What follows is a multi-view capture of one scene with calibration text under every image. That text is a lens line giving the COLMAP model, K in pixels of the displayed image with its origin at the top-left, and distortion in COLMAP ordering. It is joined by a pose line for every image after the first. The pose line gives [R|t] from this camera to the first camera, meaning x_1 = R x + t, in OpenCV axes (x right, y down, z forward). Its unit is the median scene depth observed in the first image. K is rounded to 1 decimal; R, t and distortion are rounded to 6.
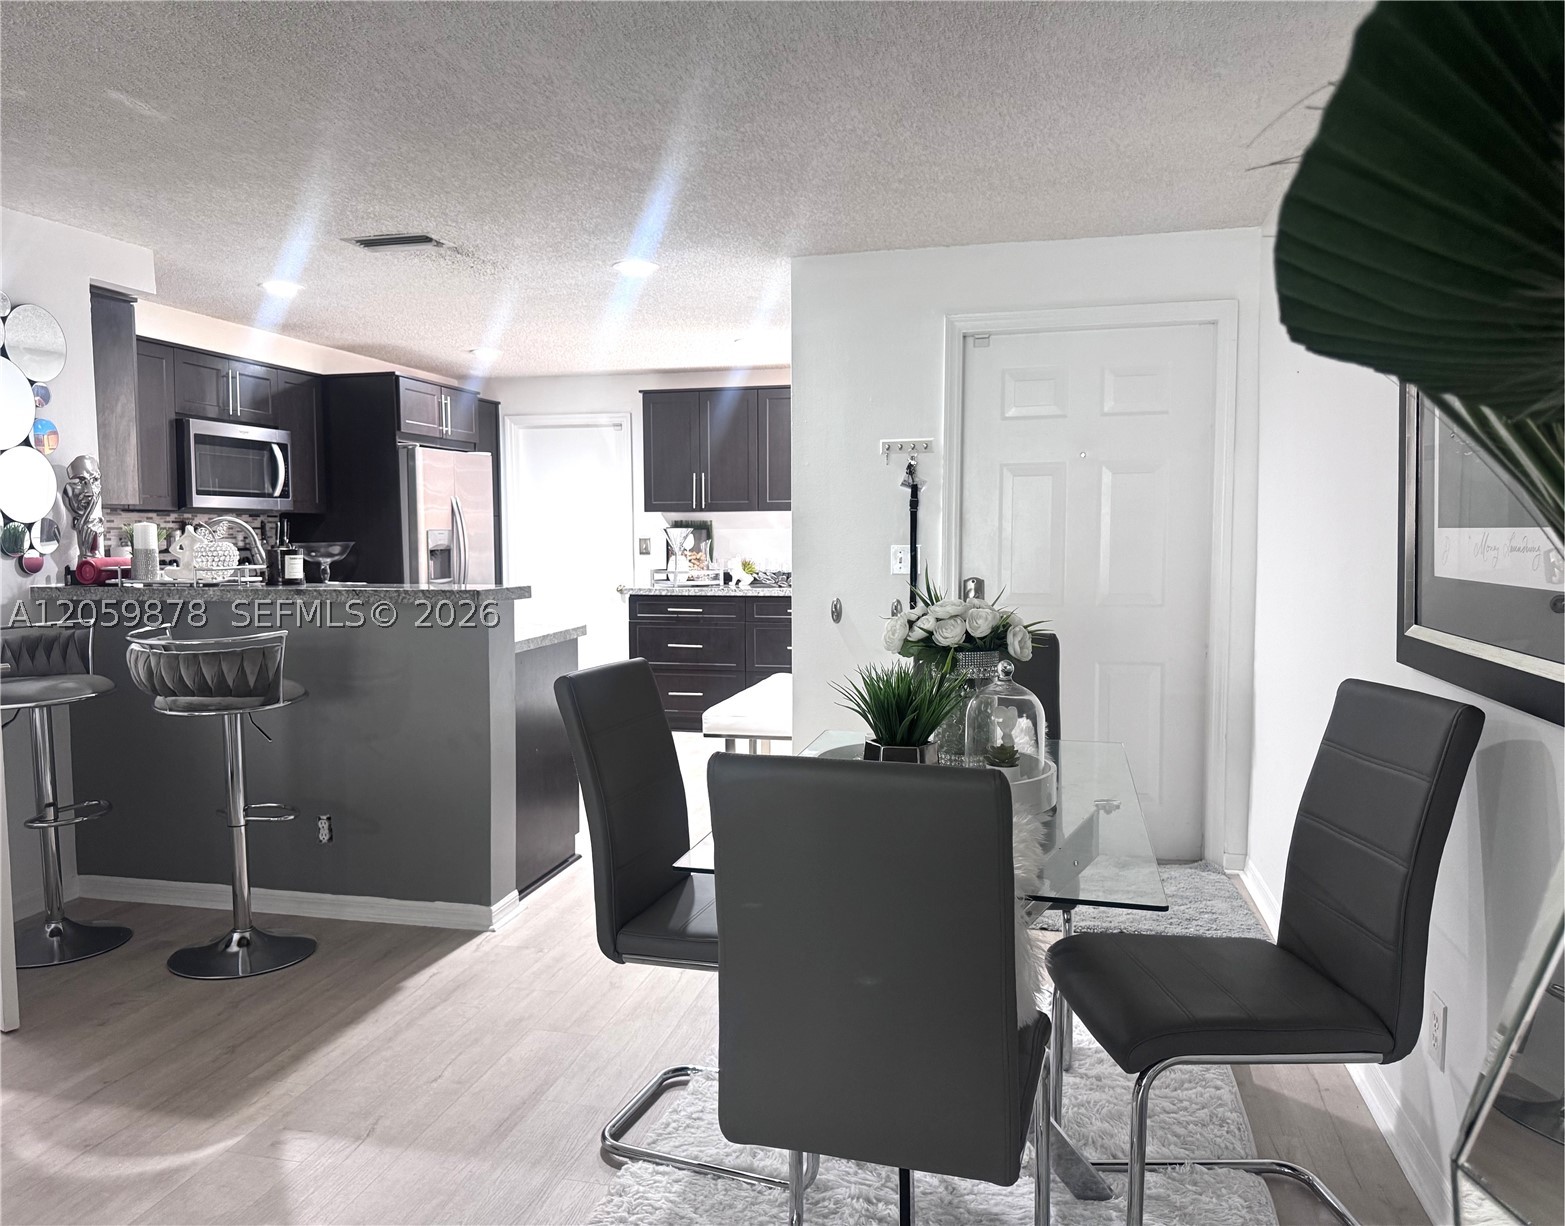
lens RADIAL K [[1168.1, 0, 785.5], [0, 1168.1, 615.0], [0, 0, 1]] dist [0.016373, 0.002279]
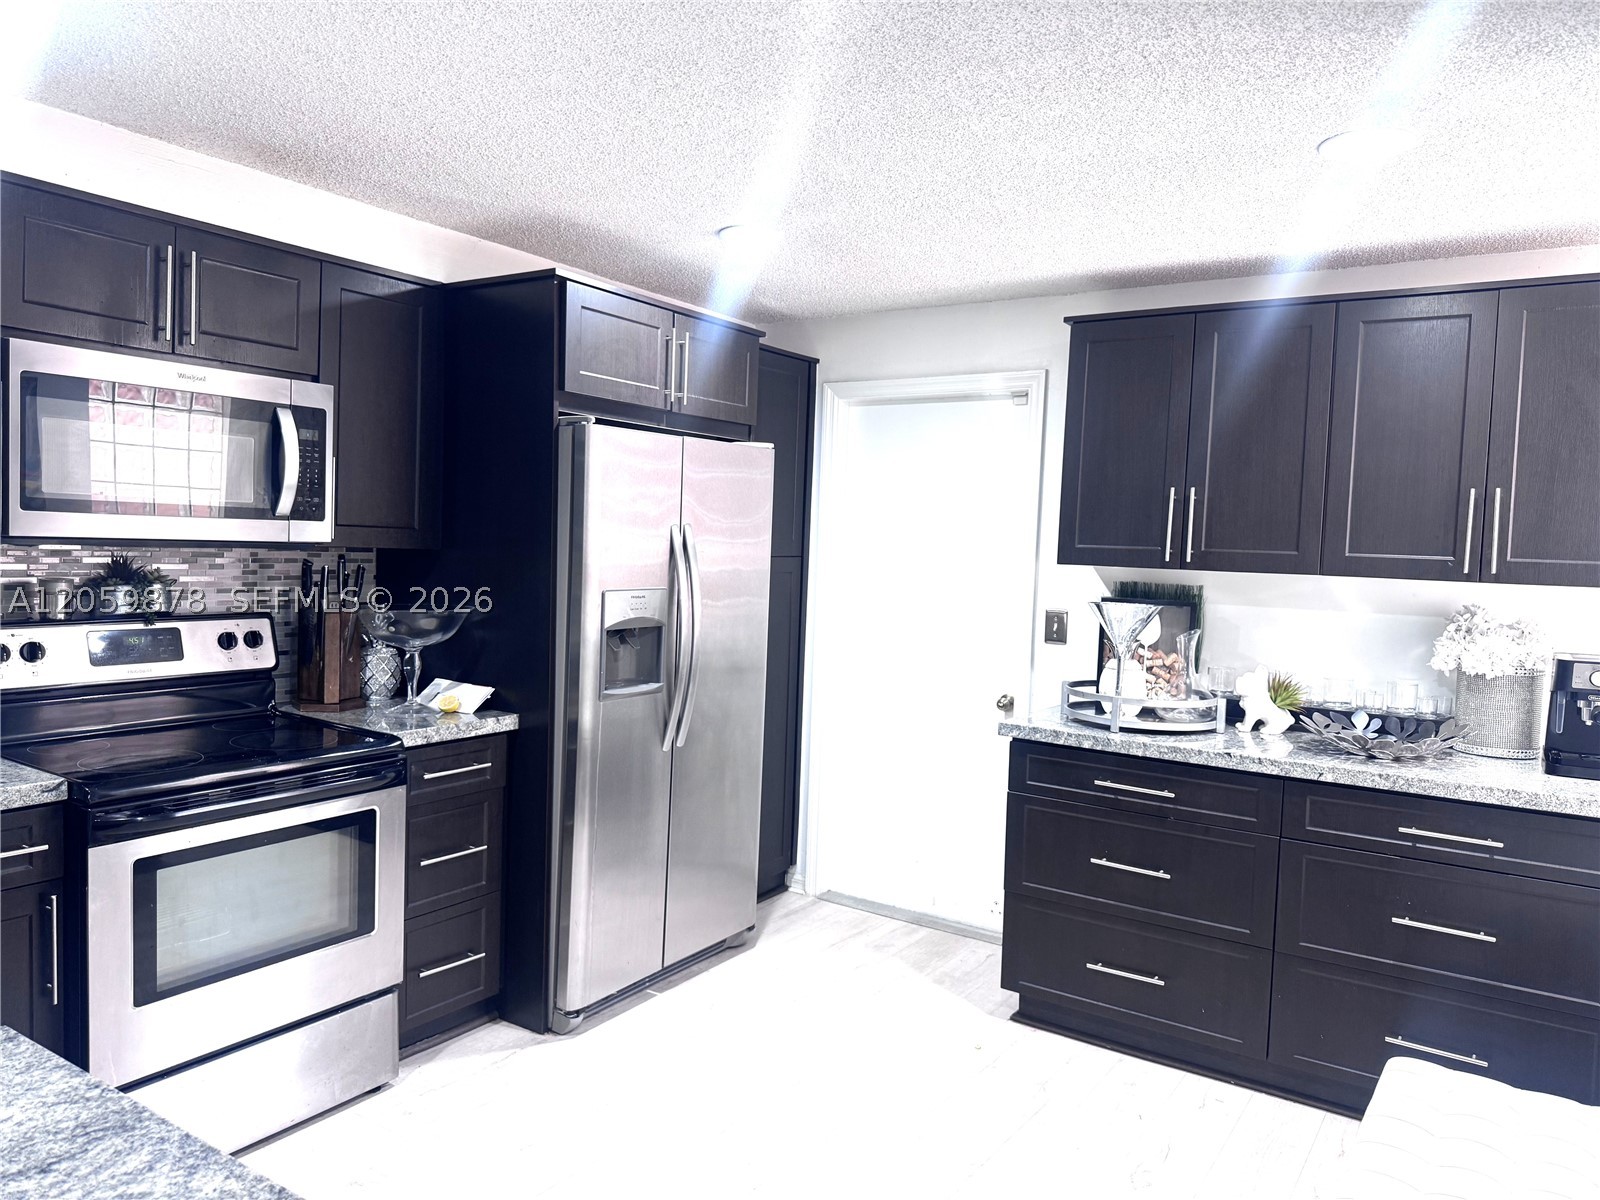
lens RADIAL K [[1116.1, 0, 797.4], [0, 1116.1, 606.6], [0, 0, 1]] dist [0.040581, -0.002586]
pose [[0.930434, 0.054595, -0.362371, -0.052659], [-0.061790, 0.998055, -0.008286, -0.061043], [0.361213, 0.030100, 0.931997, 0.537539]]
